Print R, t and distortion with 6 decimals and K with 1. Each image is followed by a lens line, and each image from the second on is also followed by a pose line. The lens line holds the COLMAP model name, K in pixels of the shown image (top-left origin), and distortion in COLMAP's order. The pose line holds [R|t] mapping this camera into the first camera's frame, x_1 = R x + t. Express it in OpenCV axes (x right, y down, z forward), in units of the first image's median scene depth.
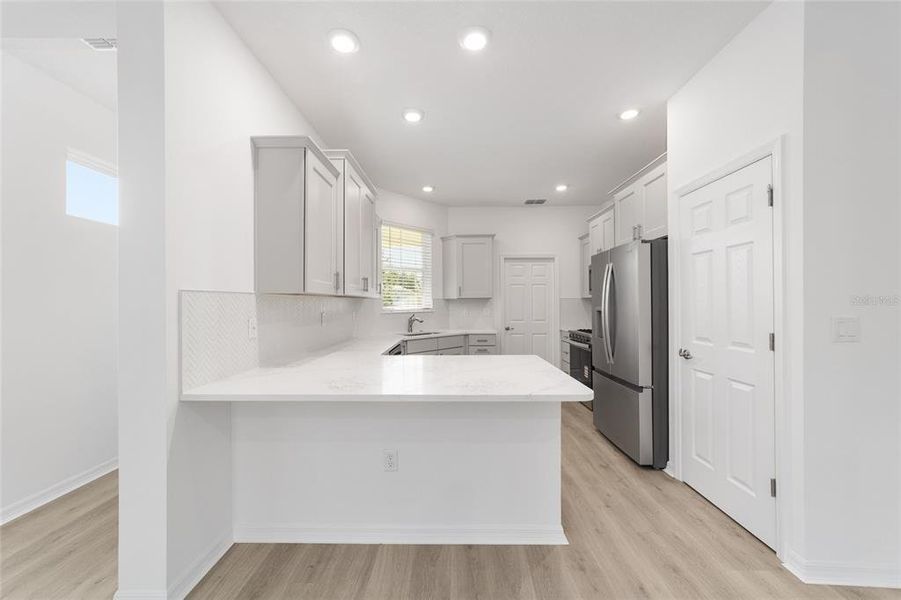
lens RADIAL K [[345.7, 0, 447.3], [0, 345.7, 299.5], [0, 0, 1]] dist [-0.015104, 0.009365]
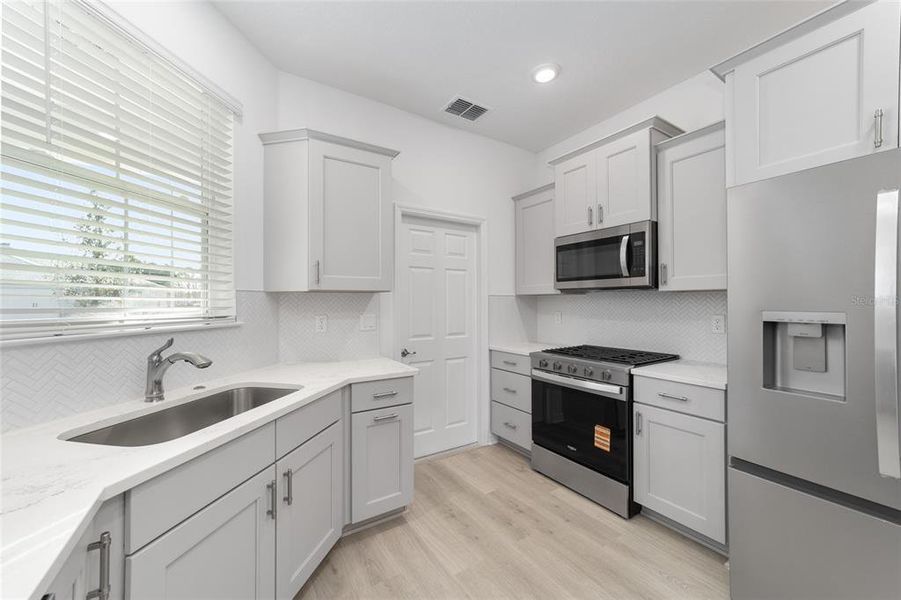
lens RADIAL K [[347.1, 0, 445.6], [0, 347.1, 301.9], [0, 0, 1]] dist [-0.014900, 0.009295]
pose [[0.834580, 0.005828, 0.550856, -0.063888], [-0.008510, 0.999961, 0.002314, 0.008151], [-0.550822, -0.006619, 0.834597, 0.624020]]
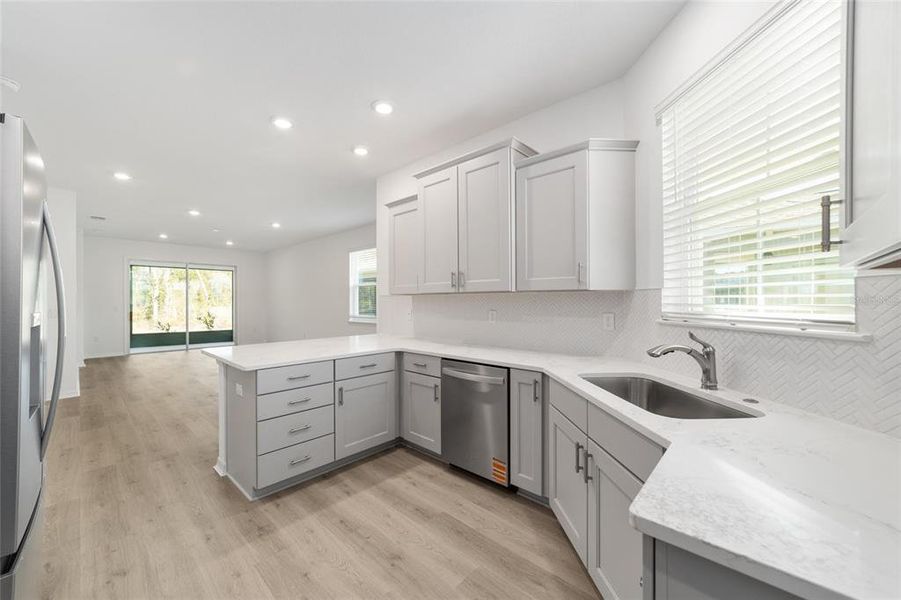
lens RADIAL K [[345.7, 0, 447.3], [0, 345.7, 299.5], [0, 0, 1]] dist [-0.015104, 0.009365]
pose [[-0.672039, 0.006364, -0.740489, 0.293001], [0.017545, 0.999819, -0.007330, 0.009146], [0.740308, -0.017918, -0.672029, 1.041069]]
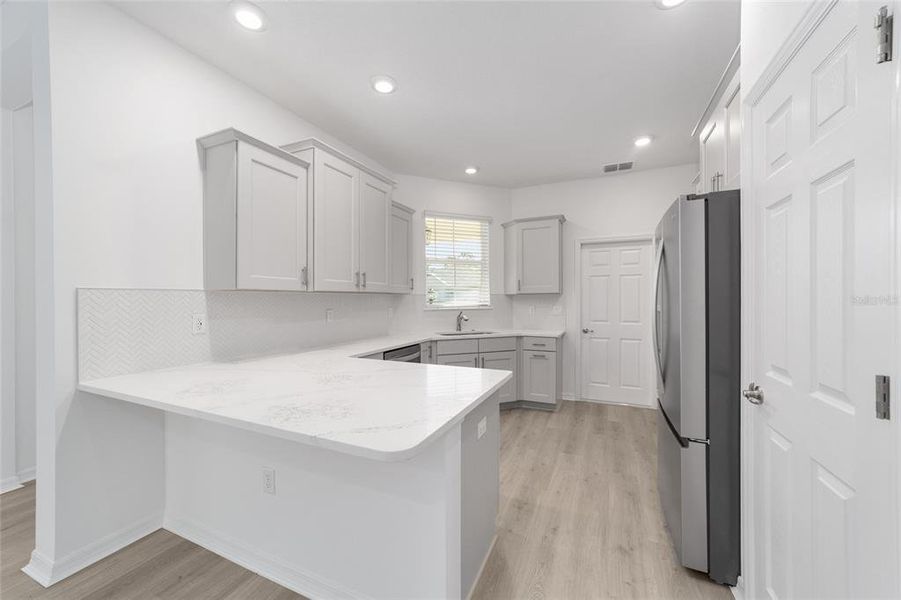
lens RADIAL K [[345.7, 0, 447.3], [0, 345.7, 299.5], [0, 0, 1]] dist [-0.015104, 0.009365]
pose [[0.914276, 0.001645, -0.405089, 0.235147], [0.003528, 0.999921, 0.012024, -0.000167], [0.405077, -0.012423, 0.914198, 0.154695]]
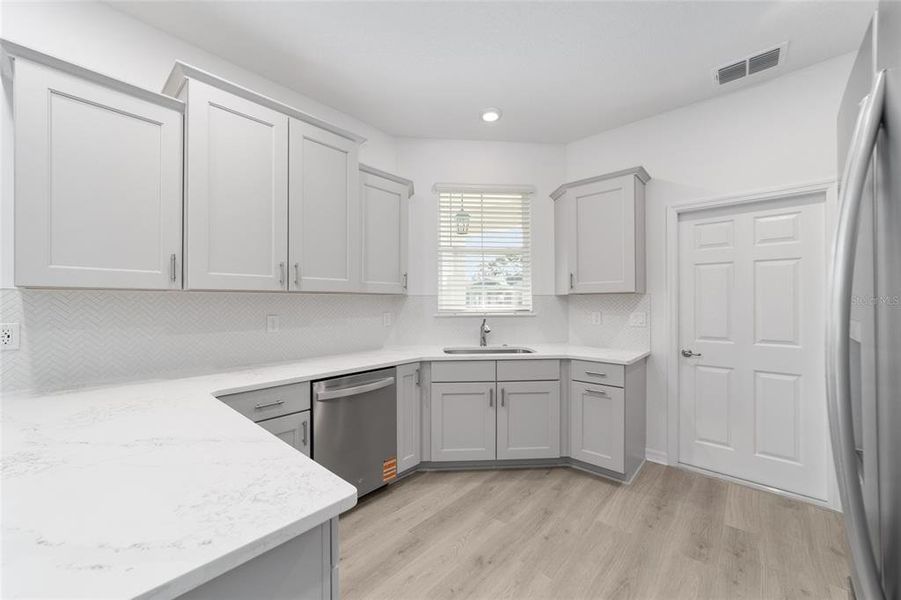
lens RADIAL K [[345.7, 0, 447.3], [0, 345.7, 299.5], [0, 0, 1]] dist [-0.015104, 0.009365]
pose [[0.755483, -0.001411, -0.655166, 0.272528], [0.005271, 0.999978, 0.003924, 0.003046], [0.655147, -0.006418, 0.755474, 0.461449]]
